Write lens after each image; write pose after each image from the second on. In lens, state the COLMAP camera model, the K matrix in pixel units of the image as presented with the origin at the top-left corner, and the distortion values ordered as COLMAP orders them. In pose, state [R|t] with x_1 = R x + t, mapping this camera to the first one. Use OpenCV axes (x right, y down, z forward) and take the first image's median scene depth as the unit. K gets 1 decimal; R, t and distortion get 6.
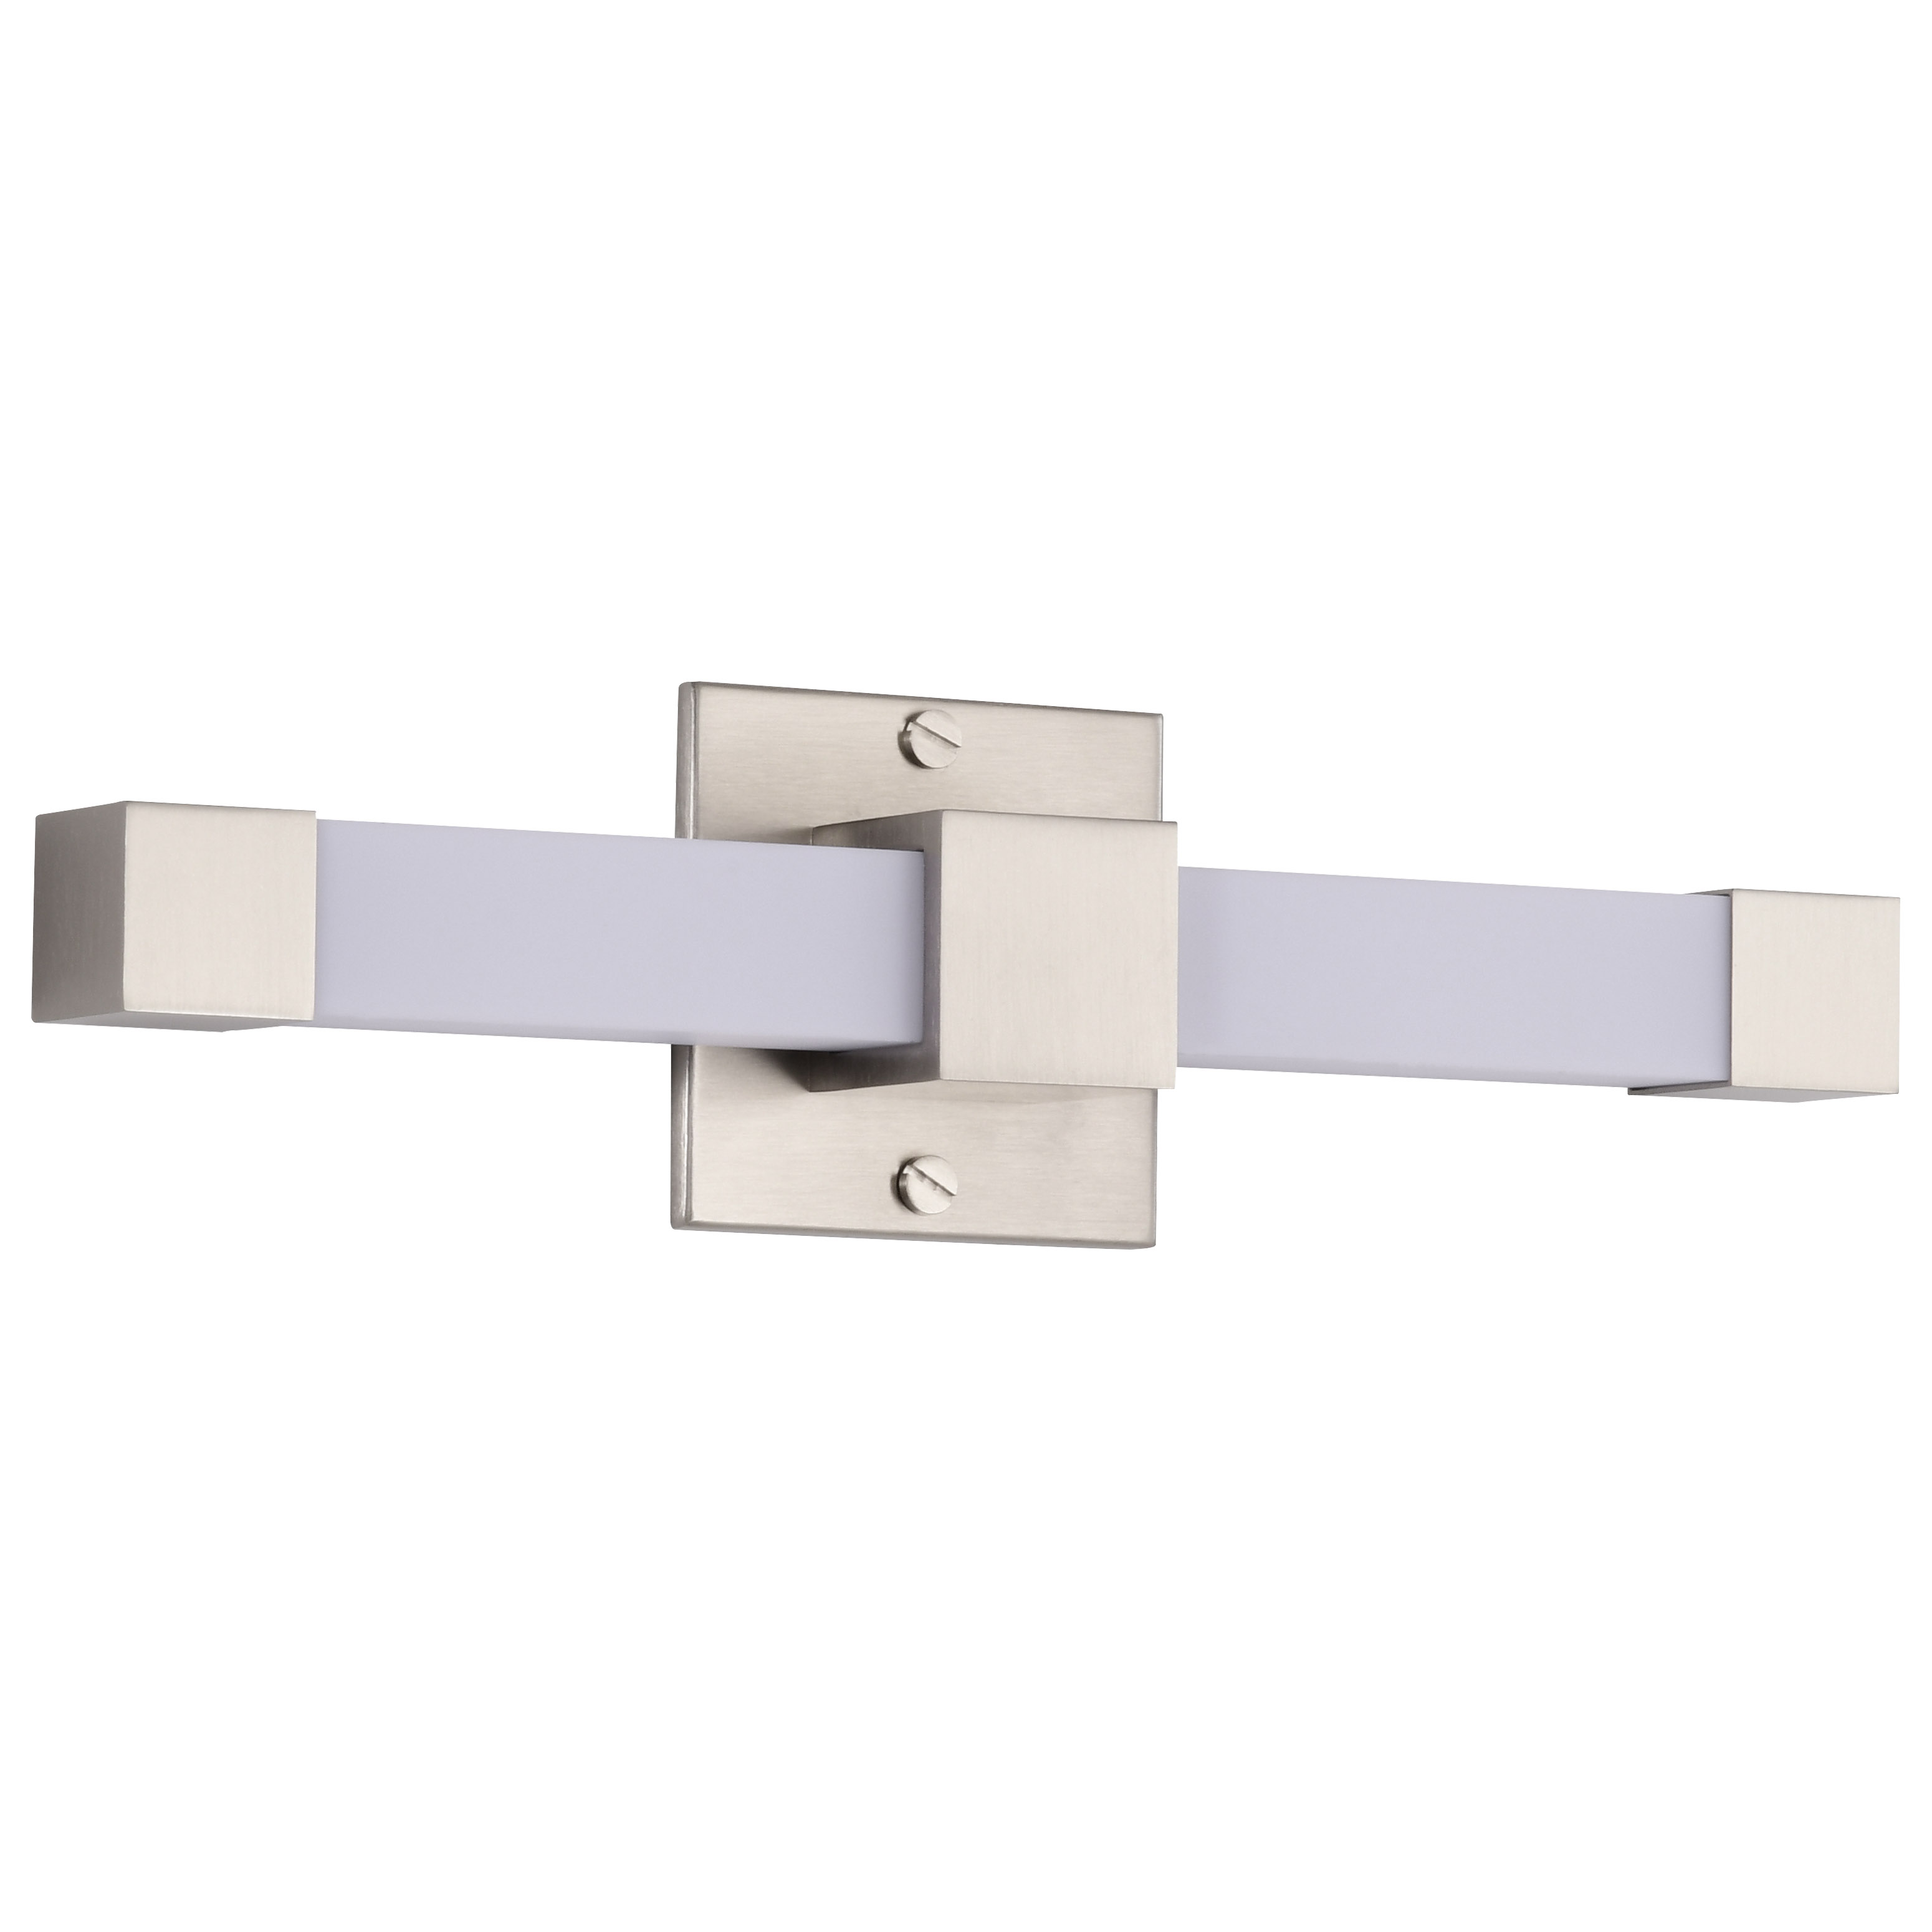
lens RADIAL K [[13974.5, 0, 966.0], [0, 13974.5, 966.0], [0, 0, 1]] dist [-0.172956, -0.941924]
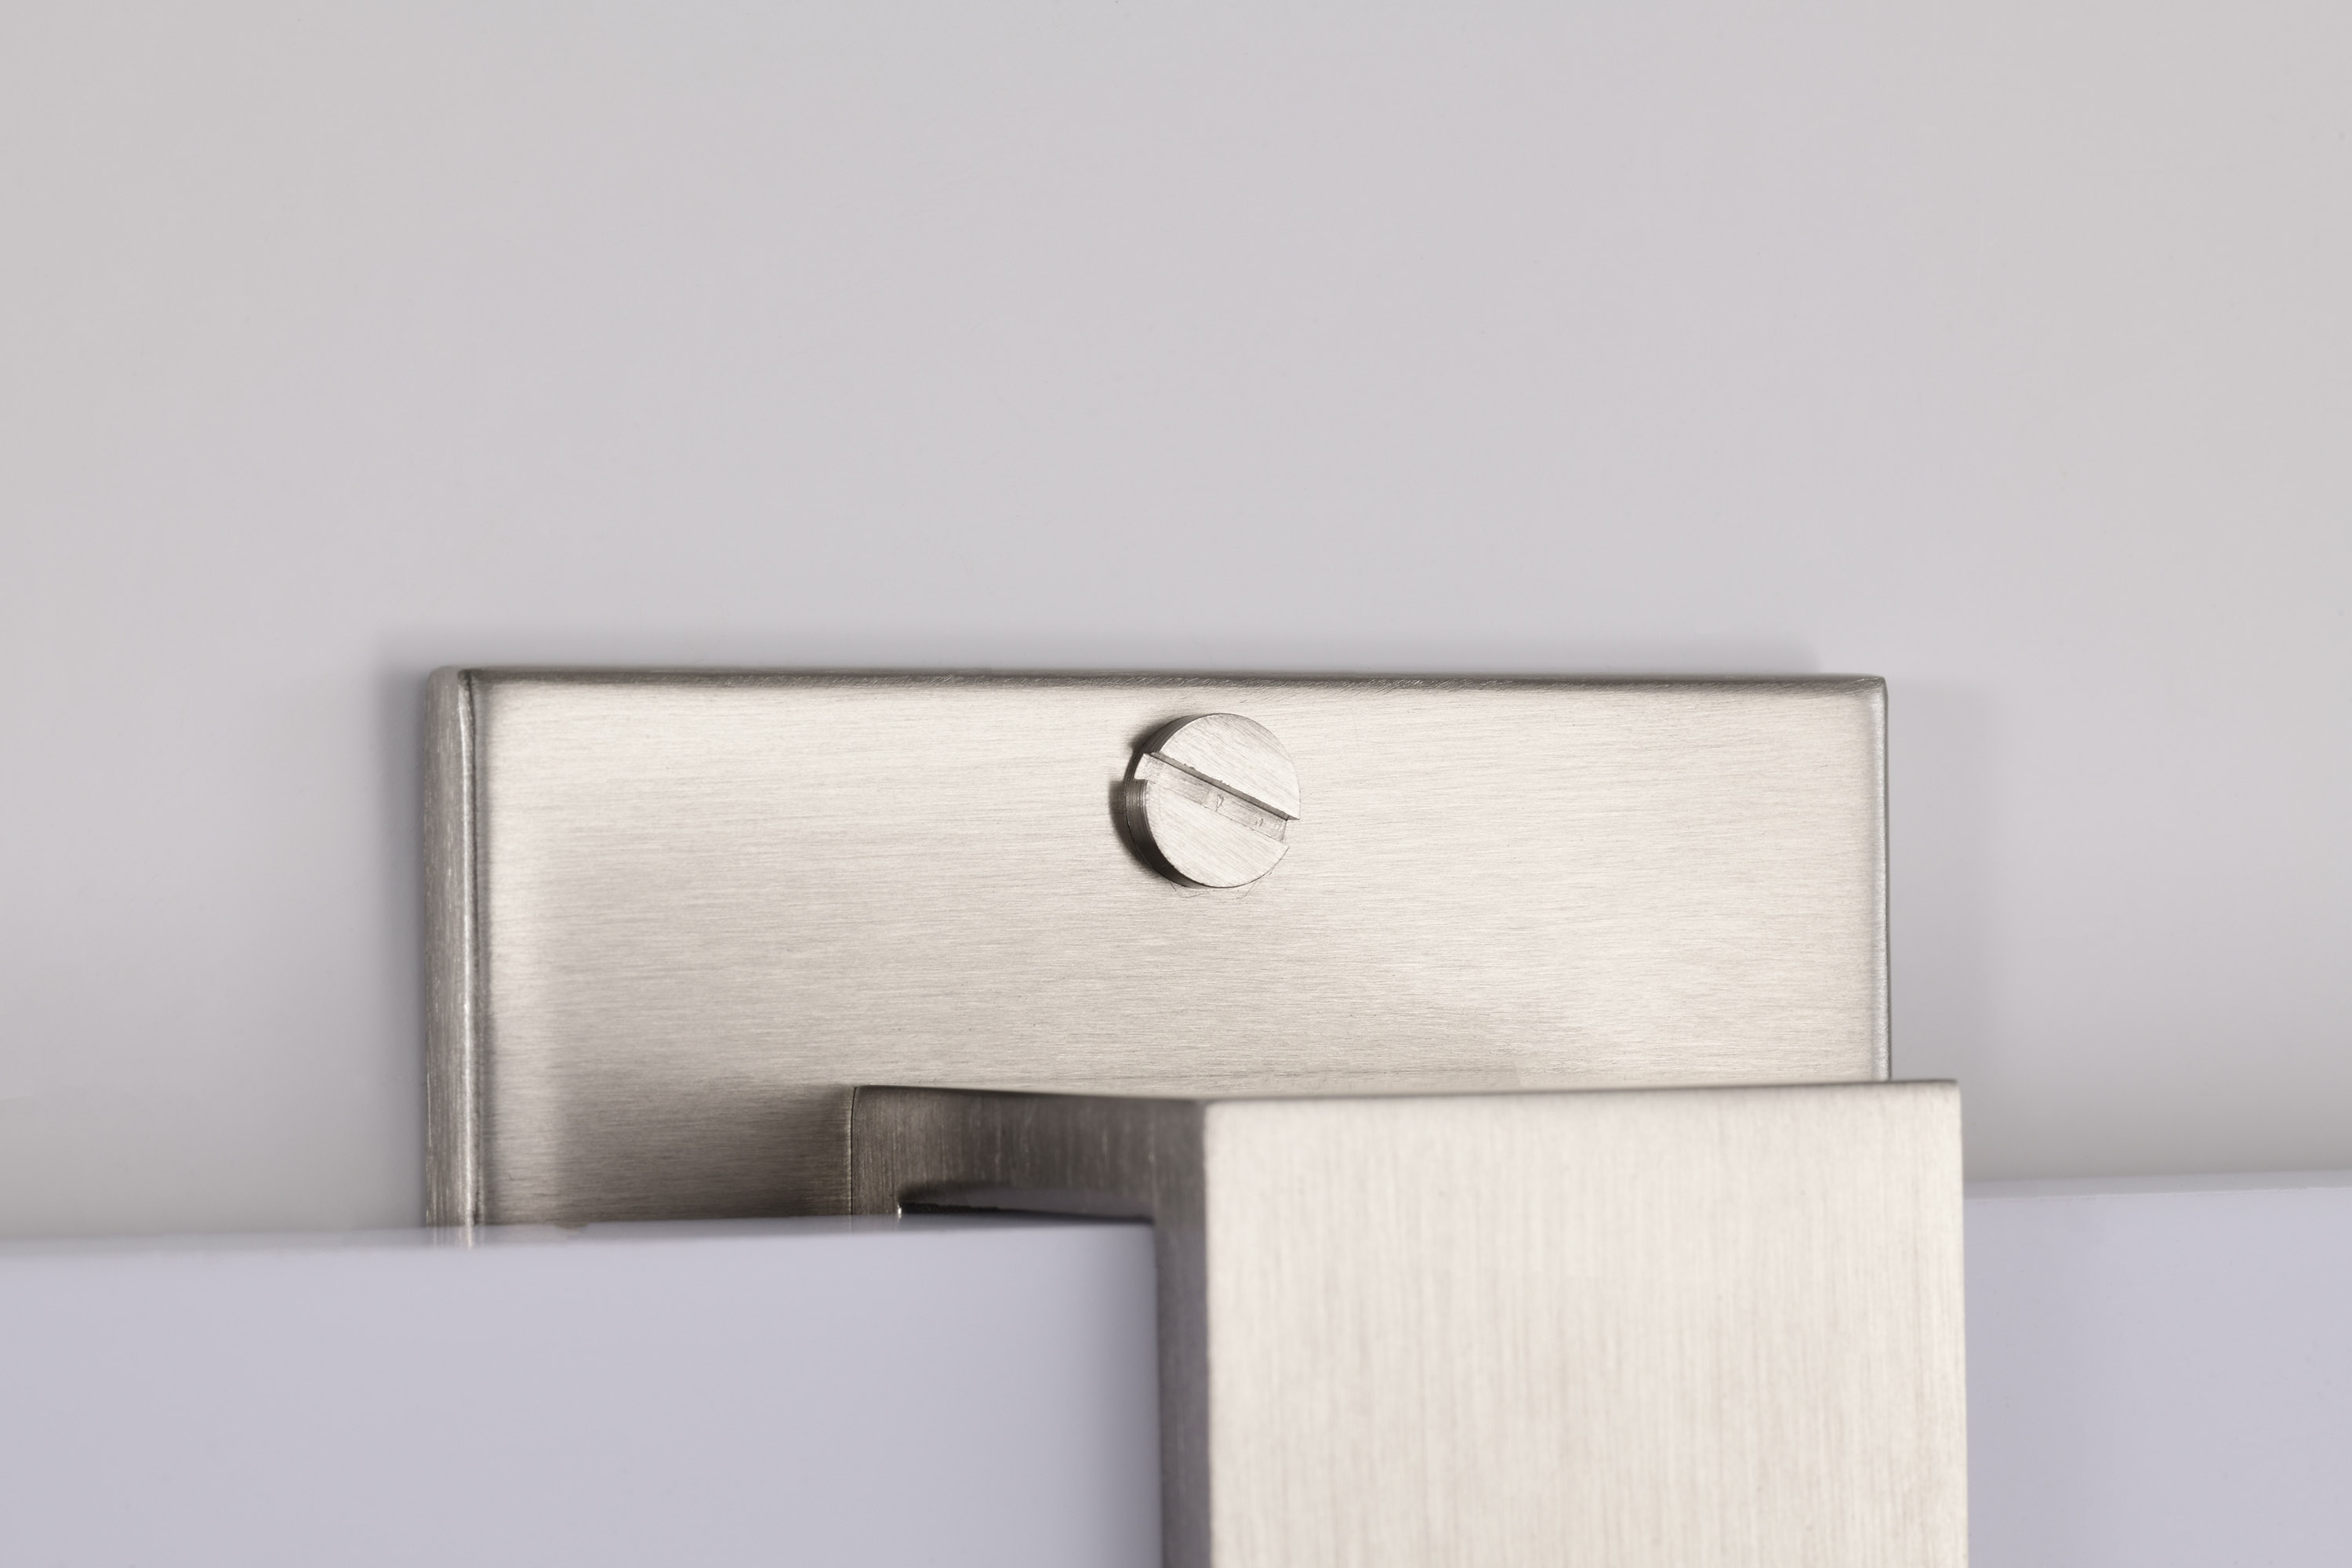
lens RADIAL K [[8402.1, 0, 1176.0], [0, 8402.1, 784.0], [0, 0, 1]] dist [-0.060359, -1.062673]
pose [[0.998325, -0.023770, -0.052740, 0.007483], [0.026692, 0.998107, 0.055413, -0.028010], [0.051323, -0.056728, 0.997070, 0.800127]]
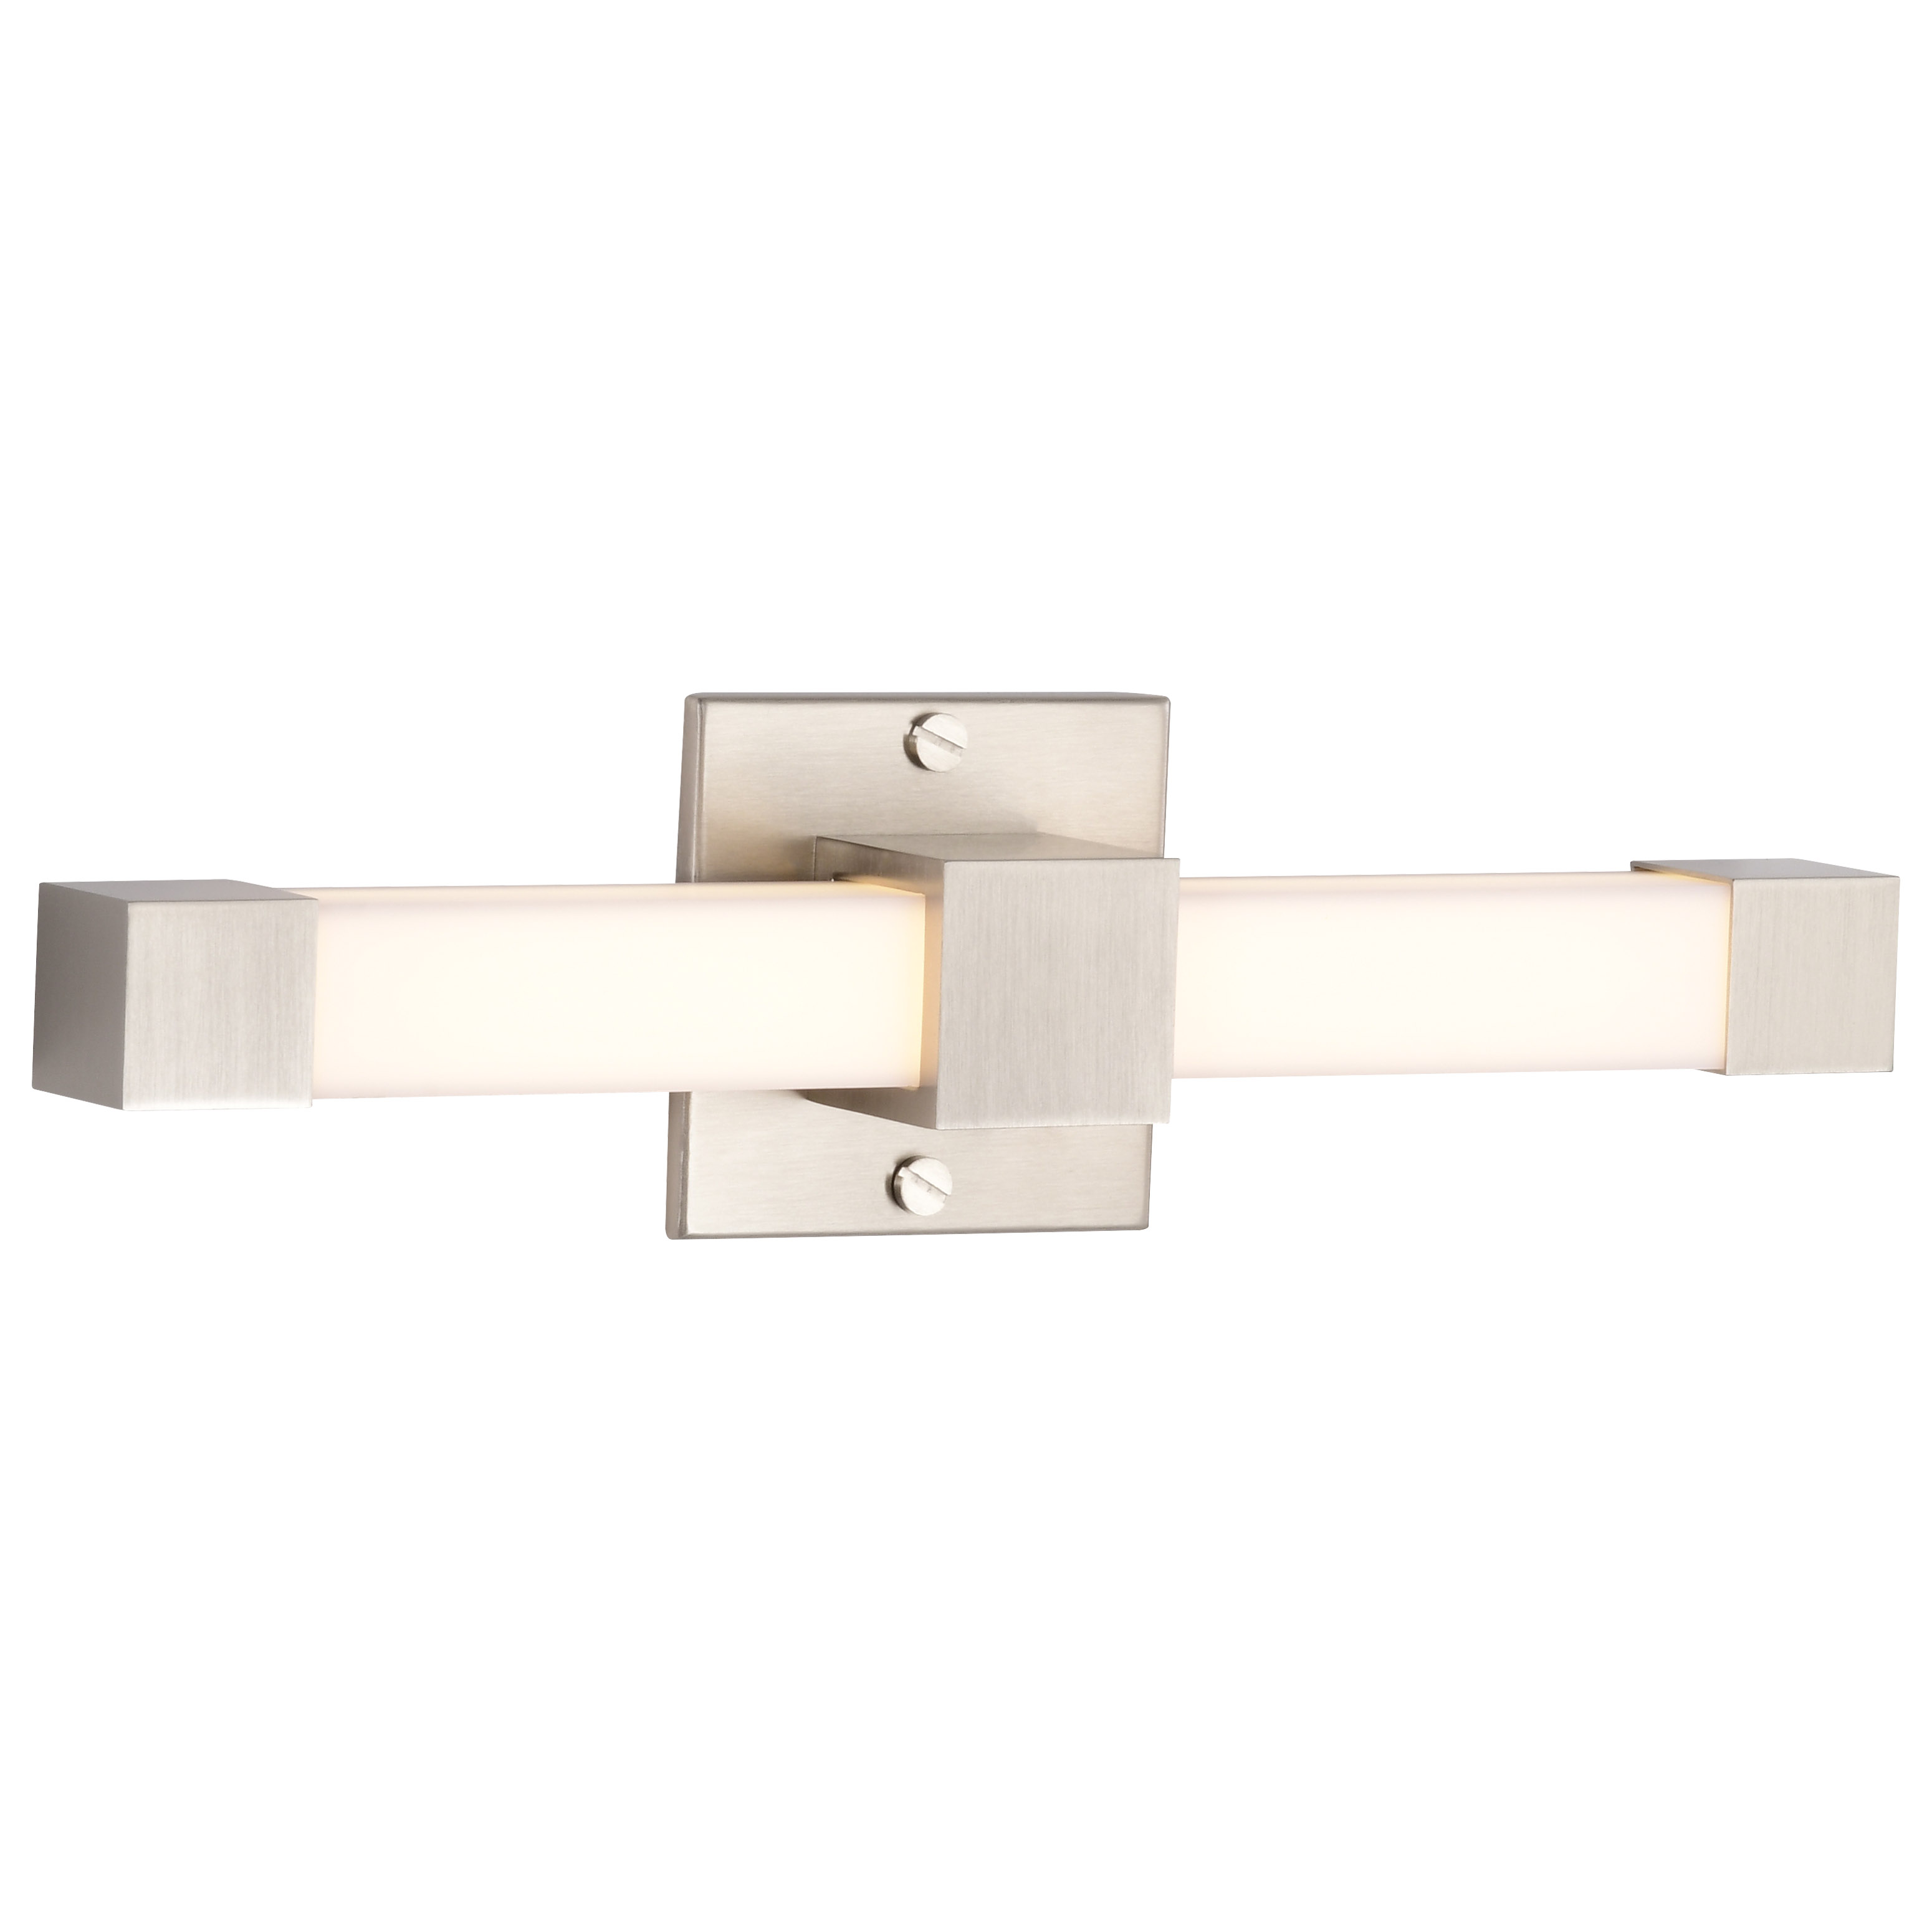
lens RADIAL K [[13974.5, 0, 966.0], [0, 13974.5, 966.0], [0, 0, 1]] dist [-0.172956, -0.941924]
pose [[0.999670, 0.025601, -0.001862, 0.001870], [-0.024977, 0.986881, 0.159508, -0.160683], [0.005921, -0.159409, 0.987195, 0.009457]]
